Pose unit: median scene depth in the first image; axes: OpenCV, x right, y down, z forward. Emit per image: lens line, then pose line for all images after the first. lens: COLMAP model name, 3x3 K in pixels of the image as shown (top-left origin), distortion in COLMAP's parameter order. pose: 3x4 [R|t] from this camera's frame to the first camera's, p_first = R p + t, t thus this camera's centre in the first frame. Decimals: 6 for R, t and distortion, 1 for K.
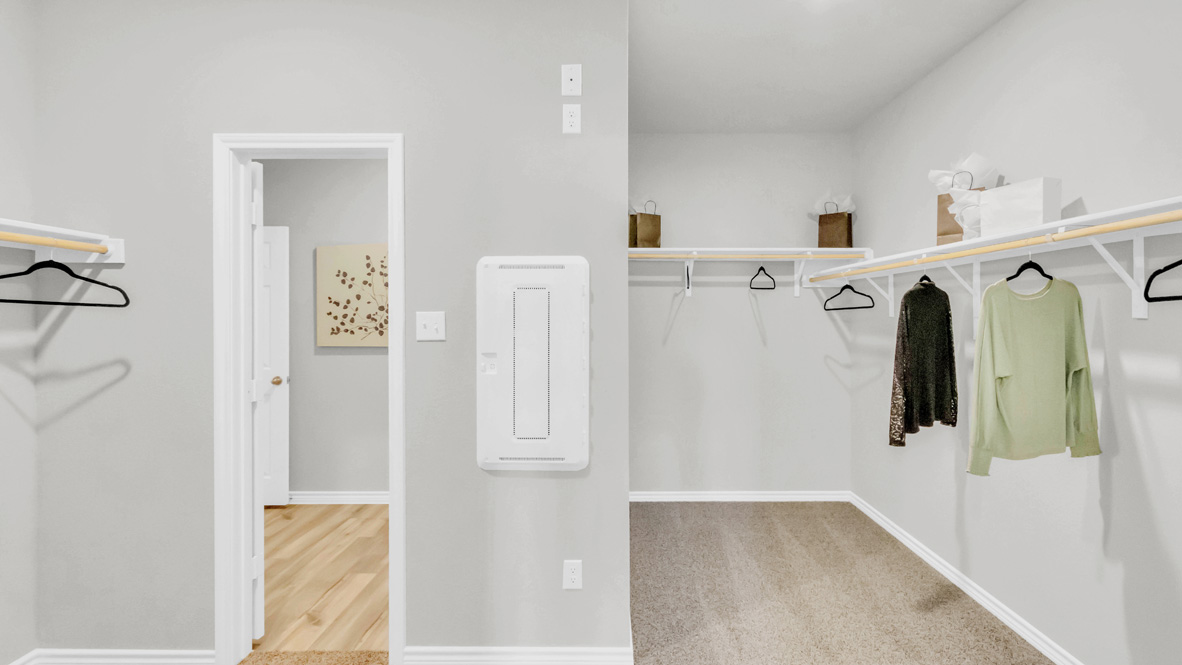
lens RADIAL K [[549.8, 0, 592.9], [0, 549.8, 329.1], [0, 0, 1]] dist [0.000053, -0.000167]
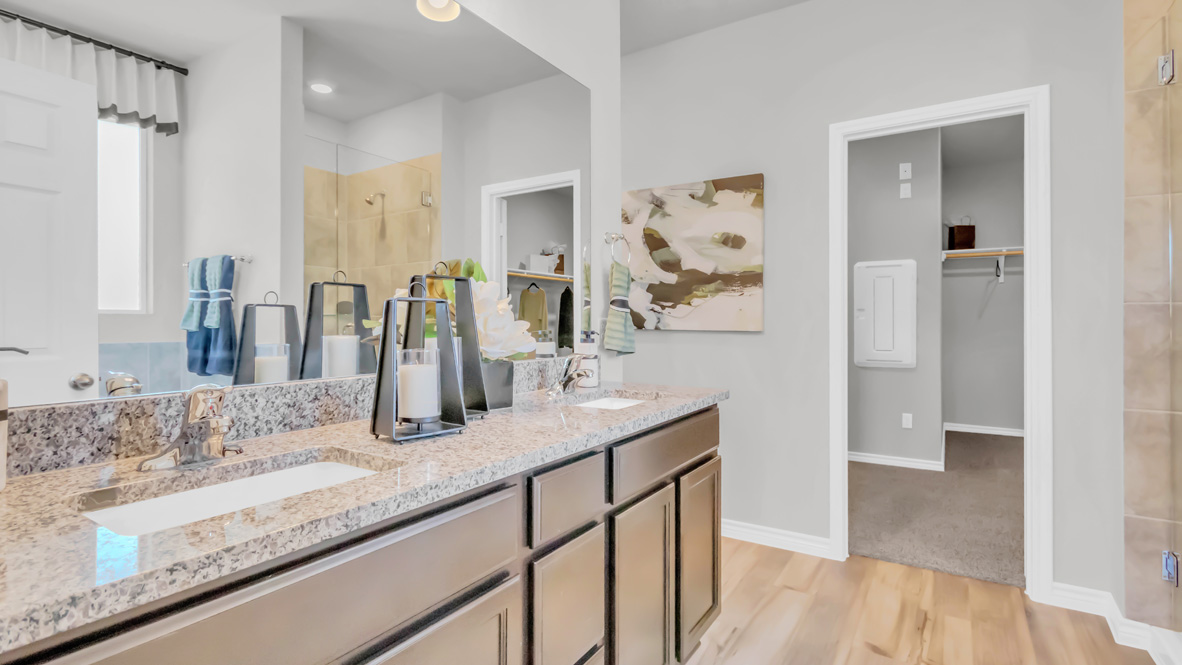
lens RADIAL K [[549.8, 0, 594.1], [0, 549.8, 329.1], [0, 0, 1]] dist [0.000053, -0.000167]
pose [[0.859907, -0.000425, -0.510450, 0.004125], [-0.006242, 0.999916, -0.011347, 0.083290], [0.510413, 0.012943, 0.859832, -0.729794]]
